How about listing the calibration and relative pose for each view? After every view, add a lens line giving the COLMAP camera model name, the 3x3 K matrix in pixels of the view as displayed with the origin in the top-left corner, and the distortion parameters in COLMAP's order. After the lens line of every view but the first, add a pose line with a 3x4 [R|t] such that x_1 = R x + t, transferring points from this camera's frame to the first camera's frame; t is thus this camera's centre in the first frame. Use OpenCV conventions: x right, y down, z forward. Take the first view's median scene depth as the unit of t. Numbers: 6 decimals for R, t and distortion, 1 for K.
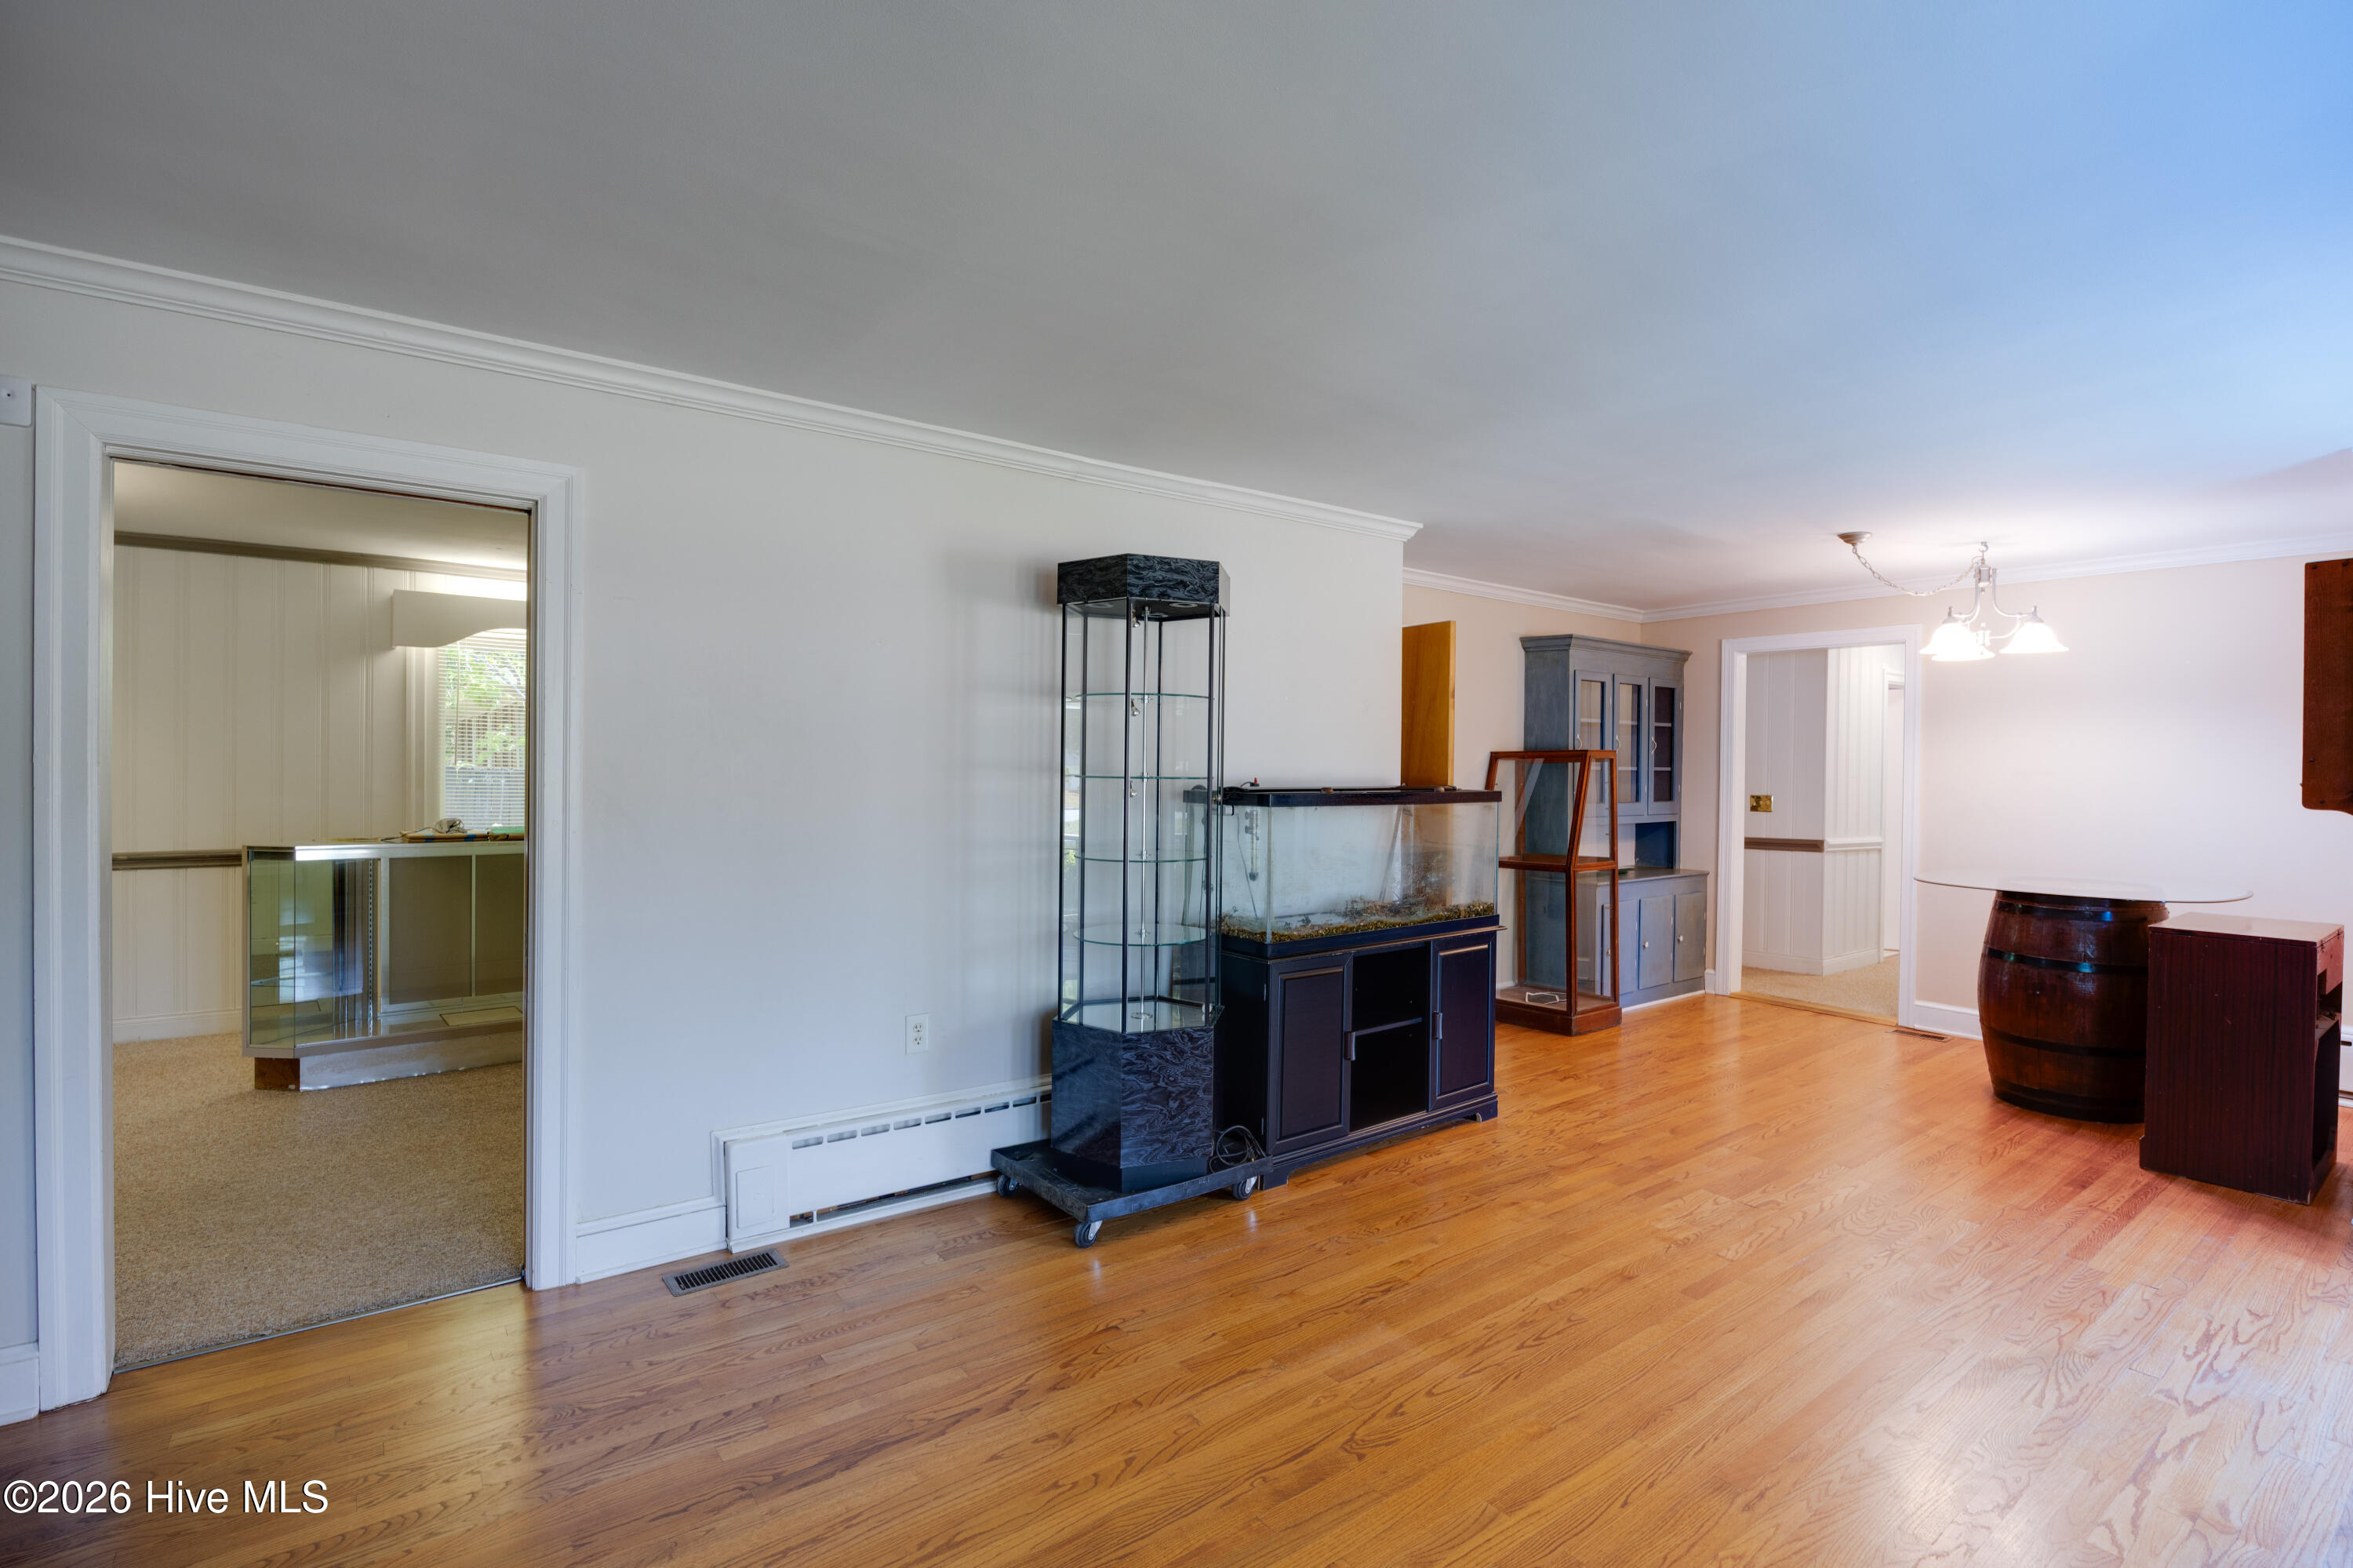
lens RADIAL K [[1105.7, 0, 1230.1], [0, 1105.7, 782.3], [0, 0, 1]] dist [-0.012781, 0.001250]
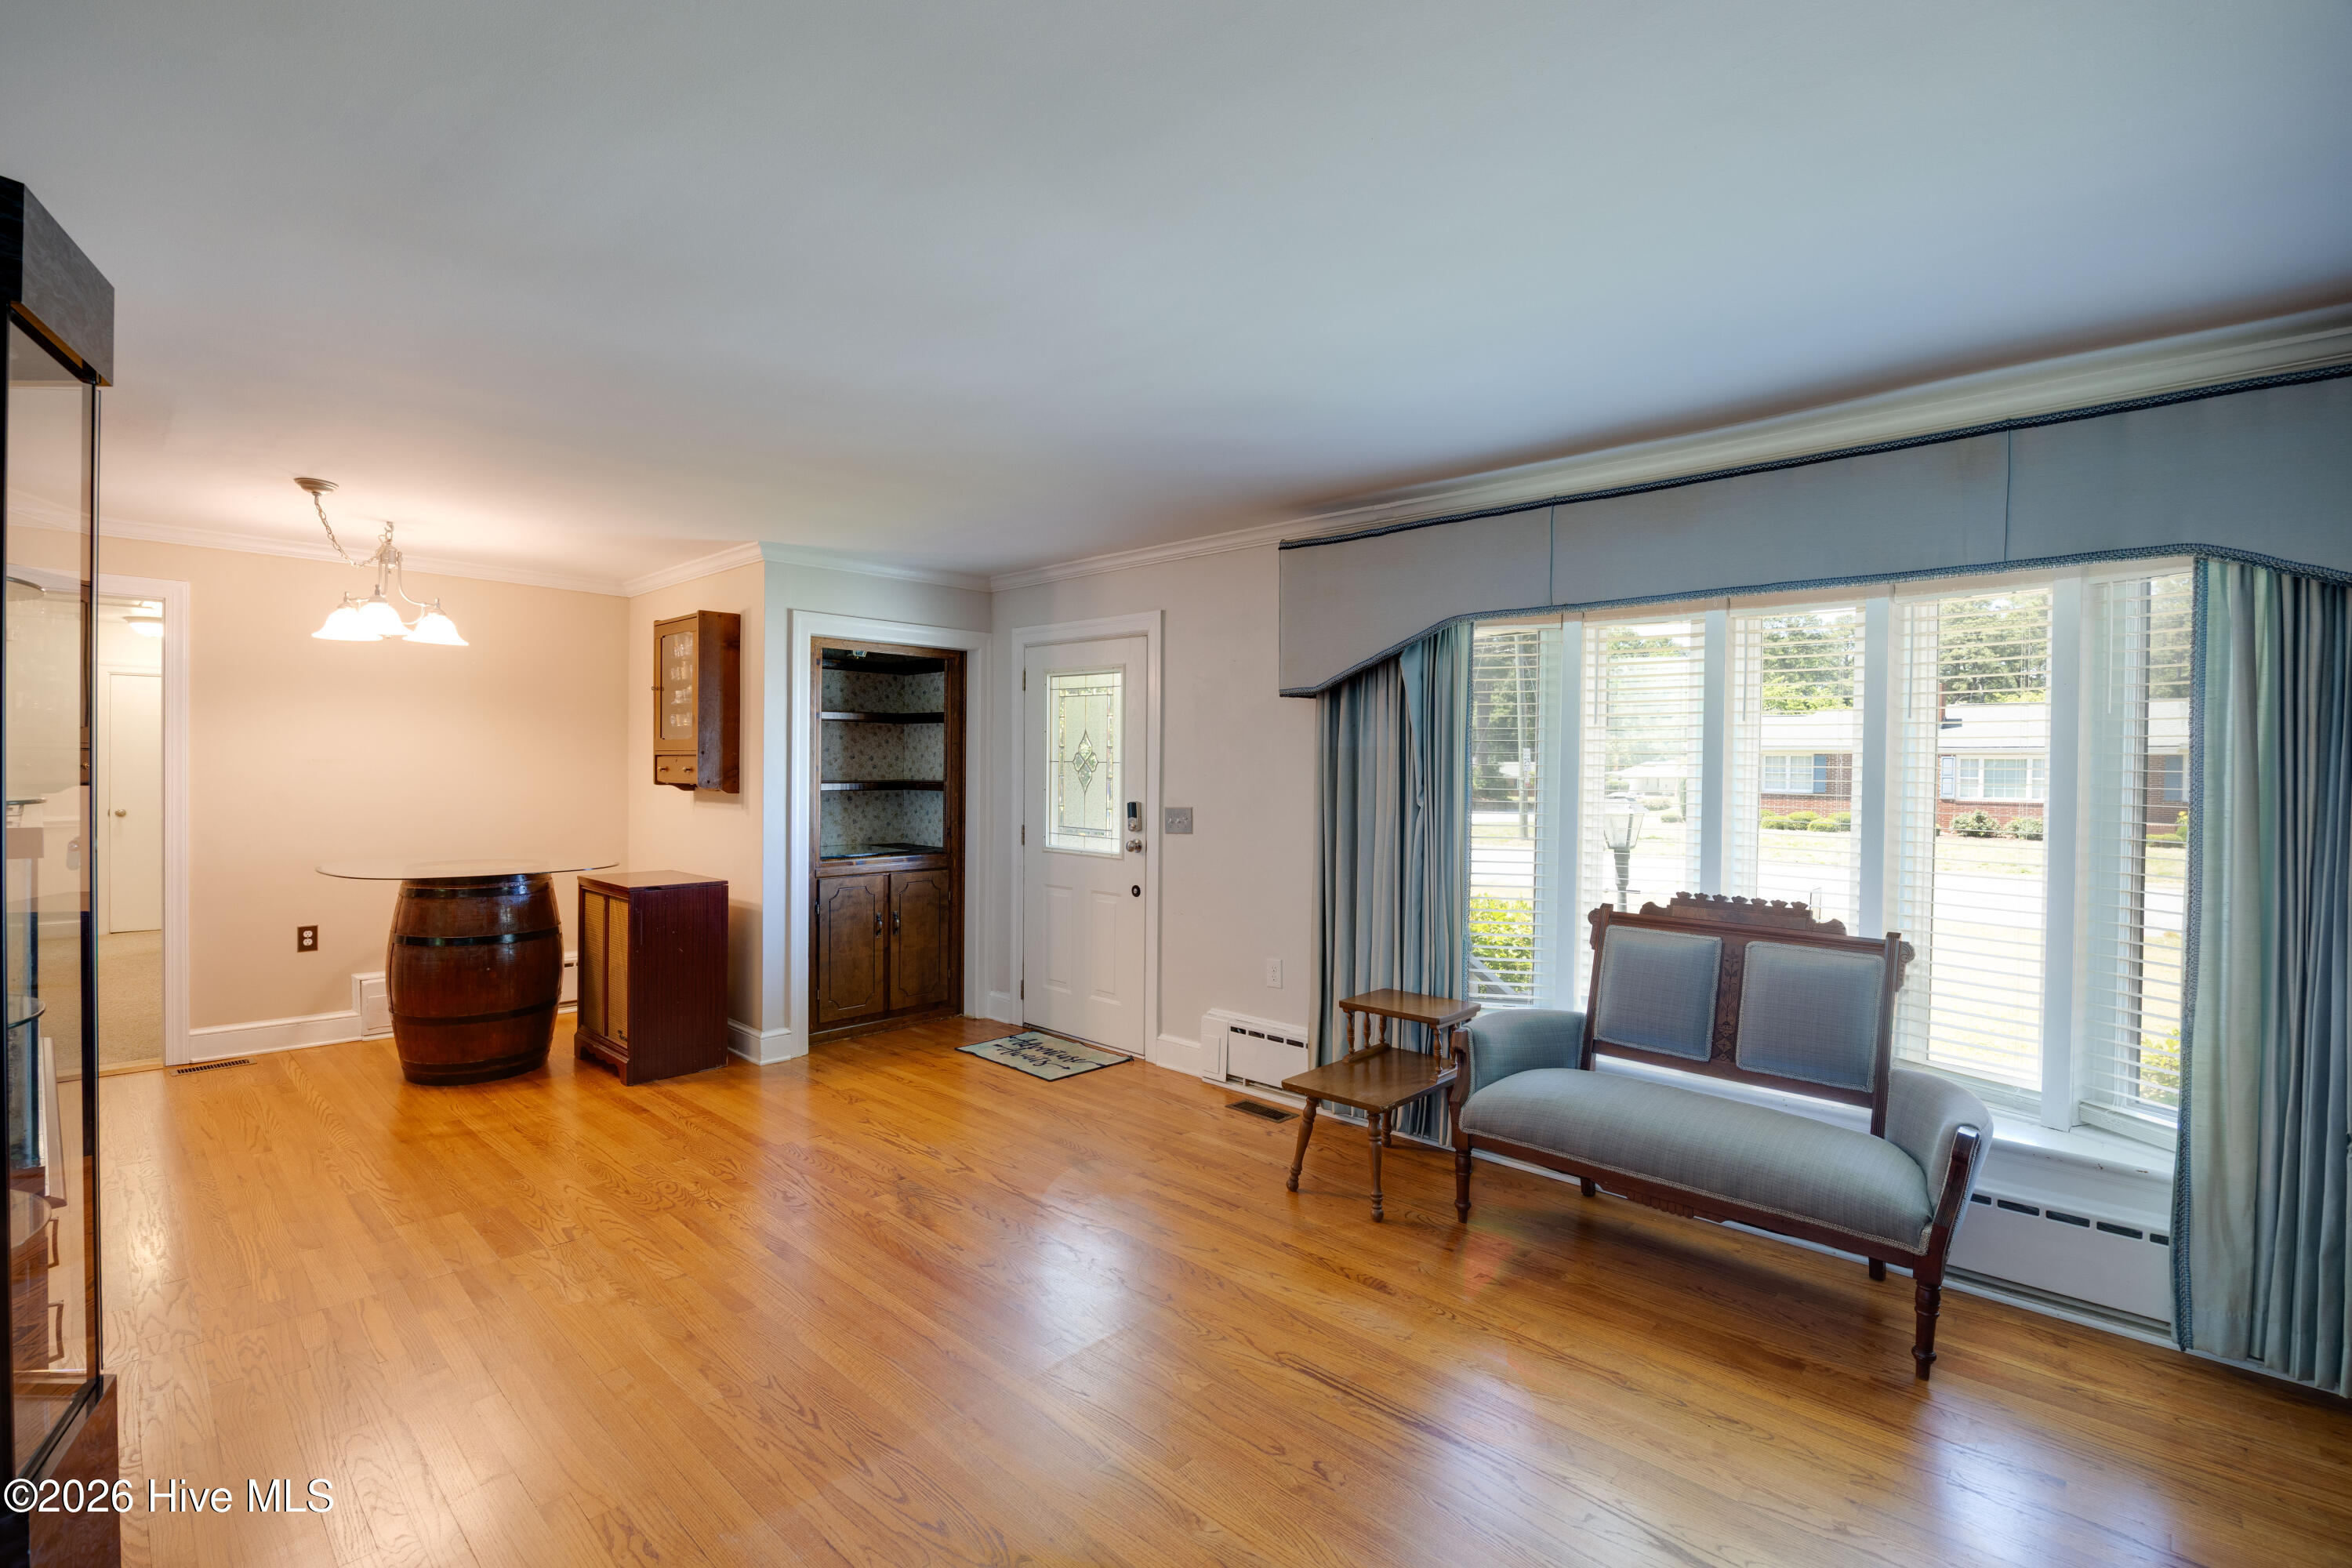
lens RADIAL K [[1069.3, 0, 1145.6], [0, 1069.3, 772.7], [0, 0, 1]] dist [-0.015807, 0.002725]
pose [[-0.119982, -0.017375, 0.992624, -0.323276], [0.003543, 0.999833, 0.017930, -0.012249], [-0.992770, 0.005668, -0.119901, 0.451181]]
